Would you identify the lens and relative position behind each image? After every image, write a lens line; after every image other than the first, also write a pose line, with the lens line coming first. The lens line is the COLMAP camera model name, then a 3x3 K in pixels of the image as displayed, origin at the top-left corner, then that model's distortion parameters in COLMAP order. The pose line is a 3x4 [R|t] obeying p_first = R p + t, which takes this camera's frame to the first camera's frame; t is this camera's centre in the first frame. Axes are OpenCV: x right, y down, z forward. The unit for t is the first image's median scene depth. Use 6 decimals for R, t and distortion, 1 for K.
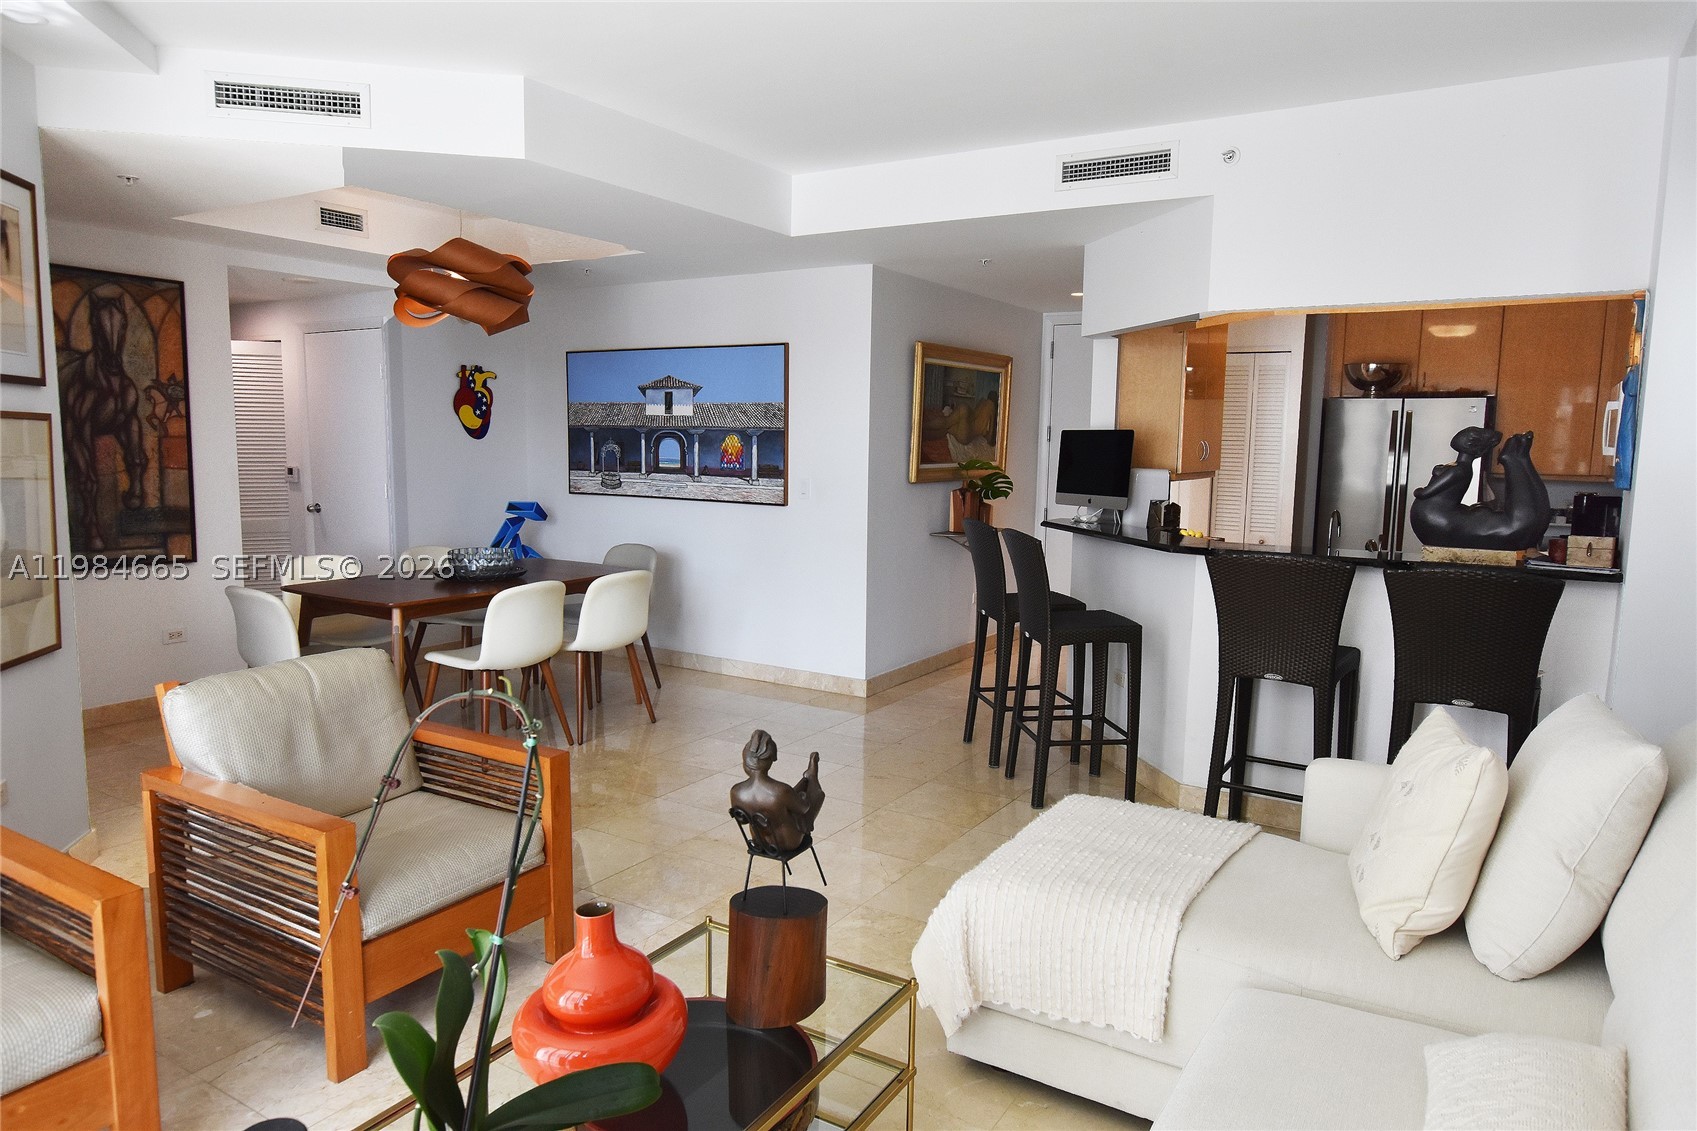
lens RADIAL K [[1083.4, 0, 849.2], [0, 1083.4, 567.4], [0, 0, 1]] dist [0.000345, -0.000018]
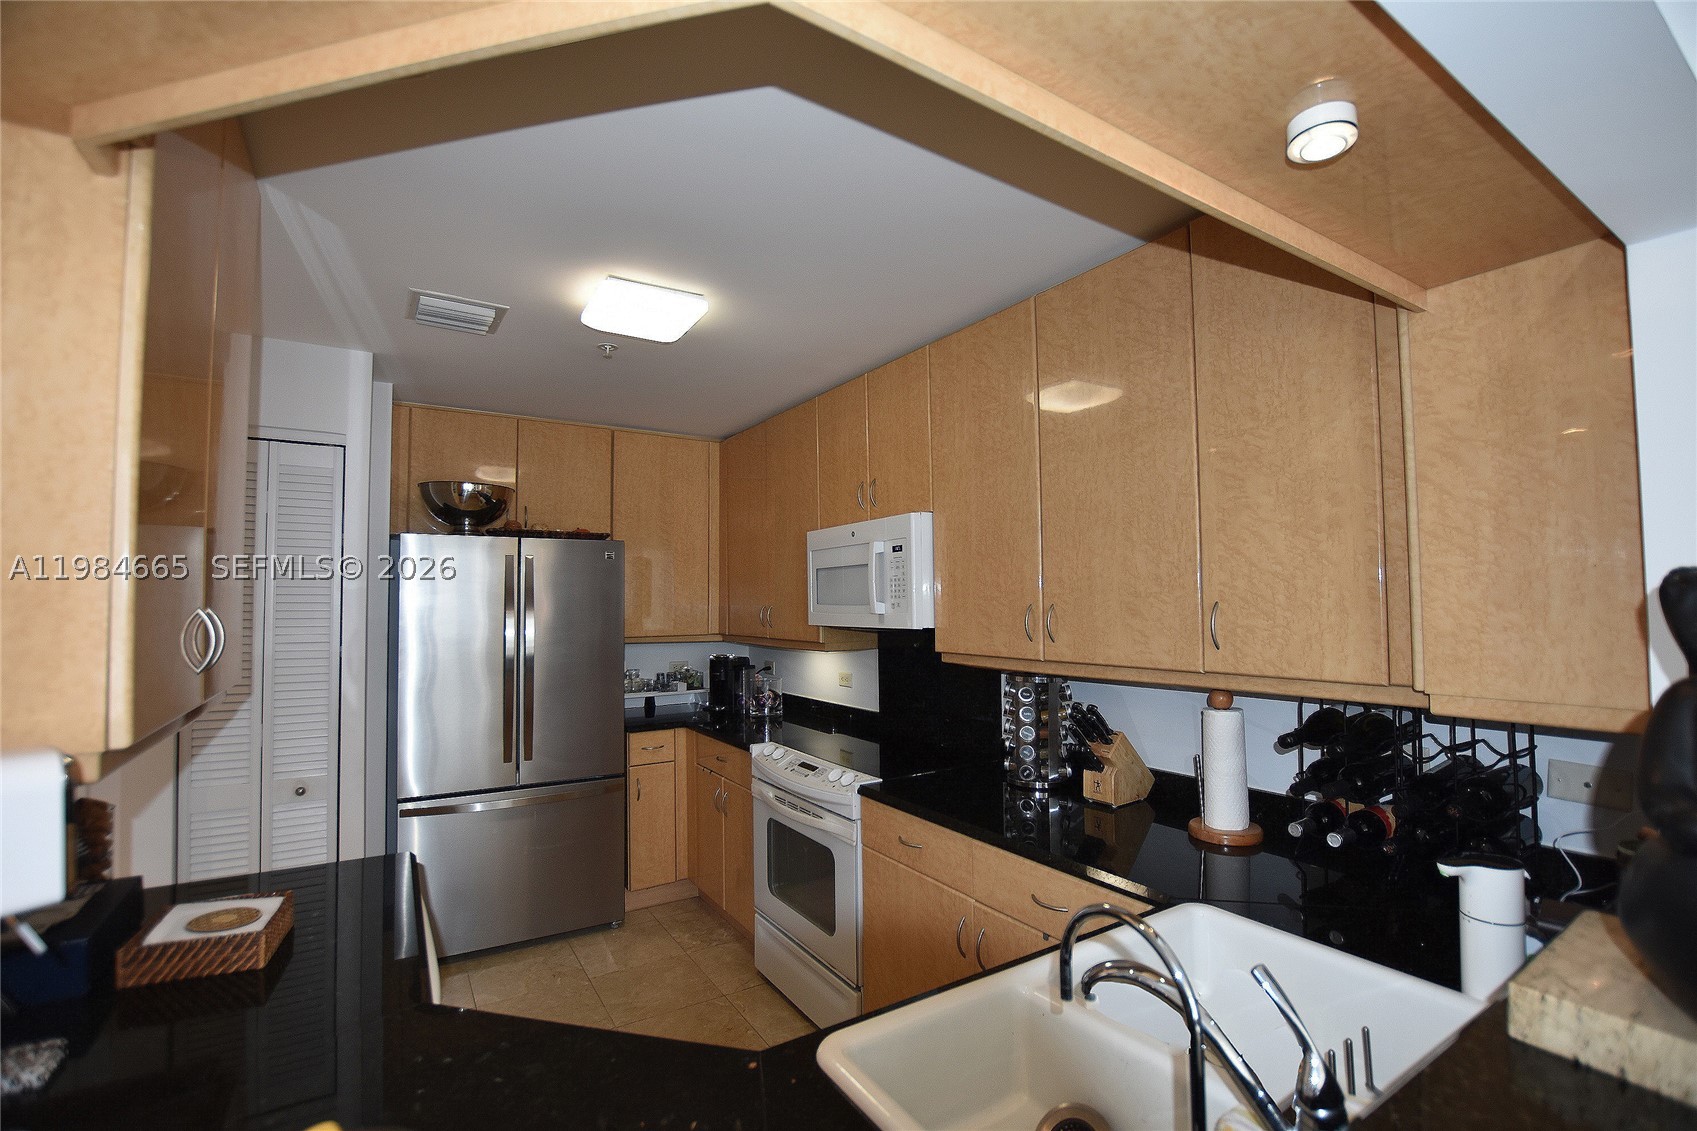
lens RADIAL K [[741.9, 0, 849.2], [0, 741.9, 568.5], [0, 0, 1]] dist [0.000990, 0.000049]
pose [[0.433720, 0.026483, 0.900658, 0.177293], [0.116653, 0.989505, -0.085270, -0.070944], [-0.893465, 0.142048, 0.426079, 0.605087]]
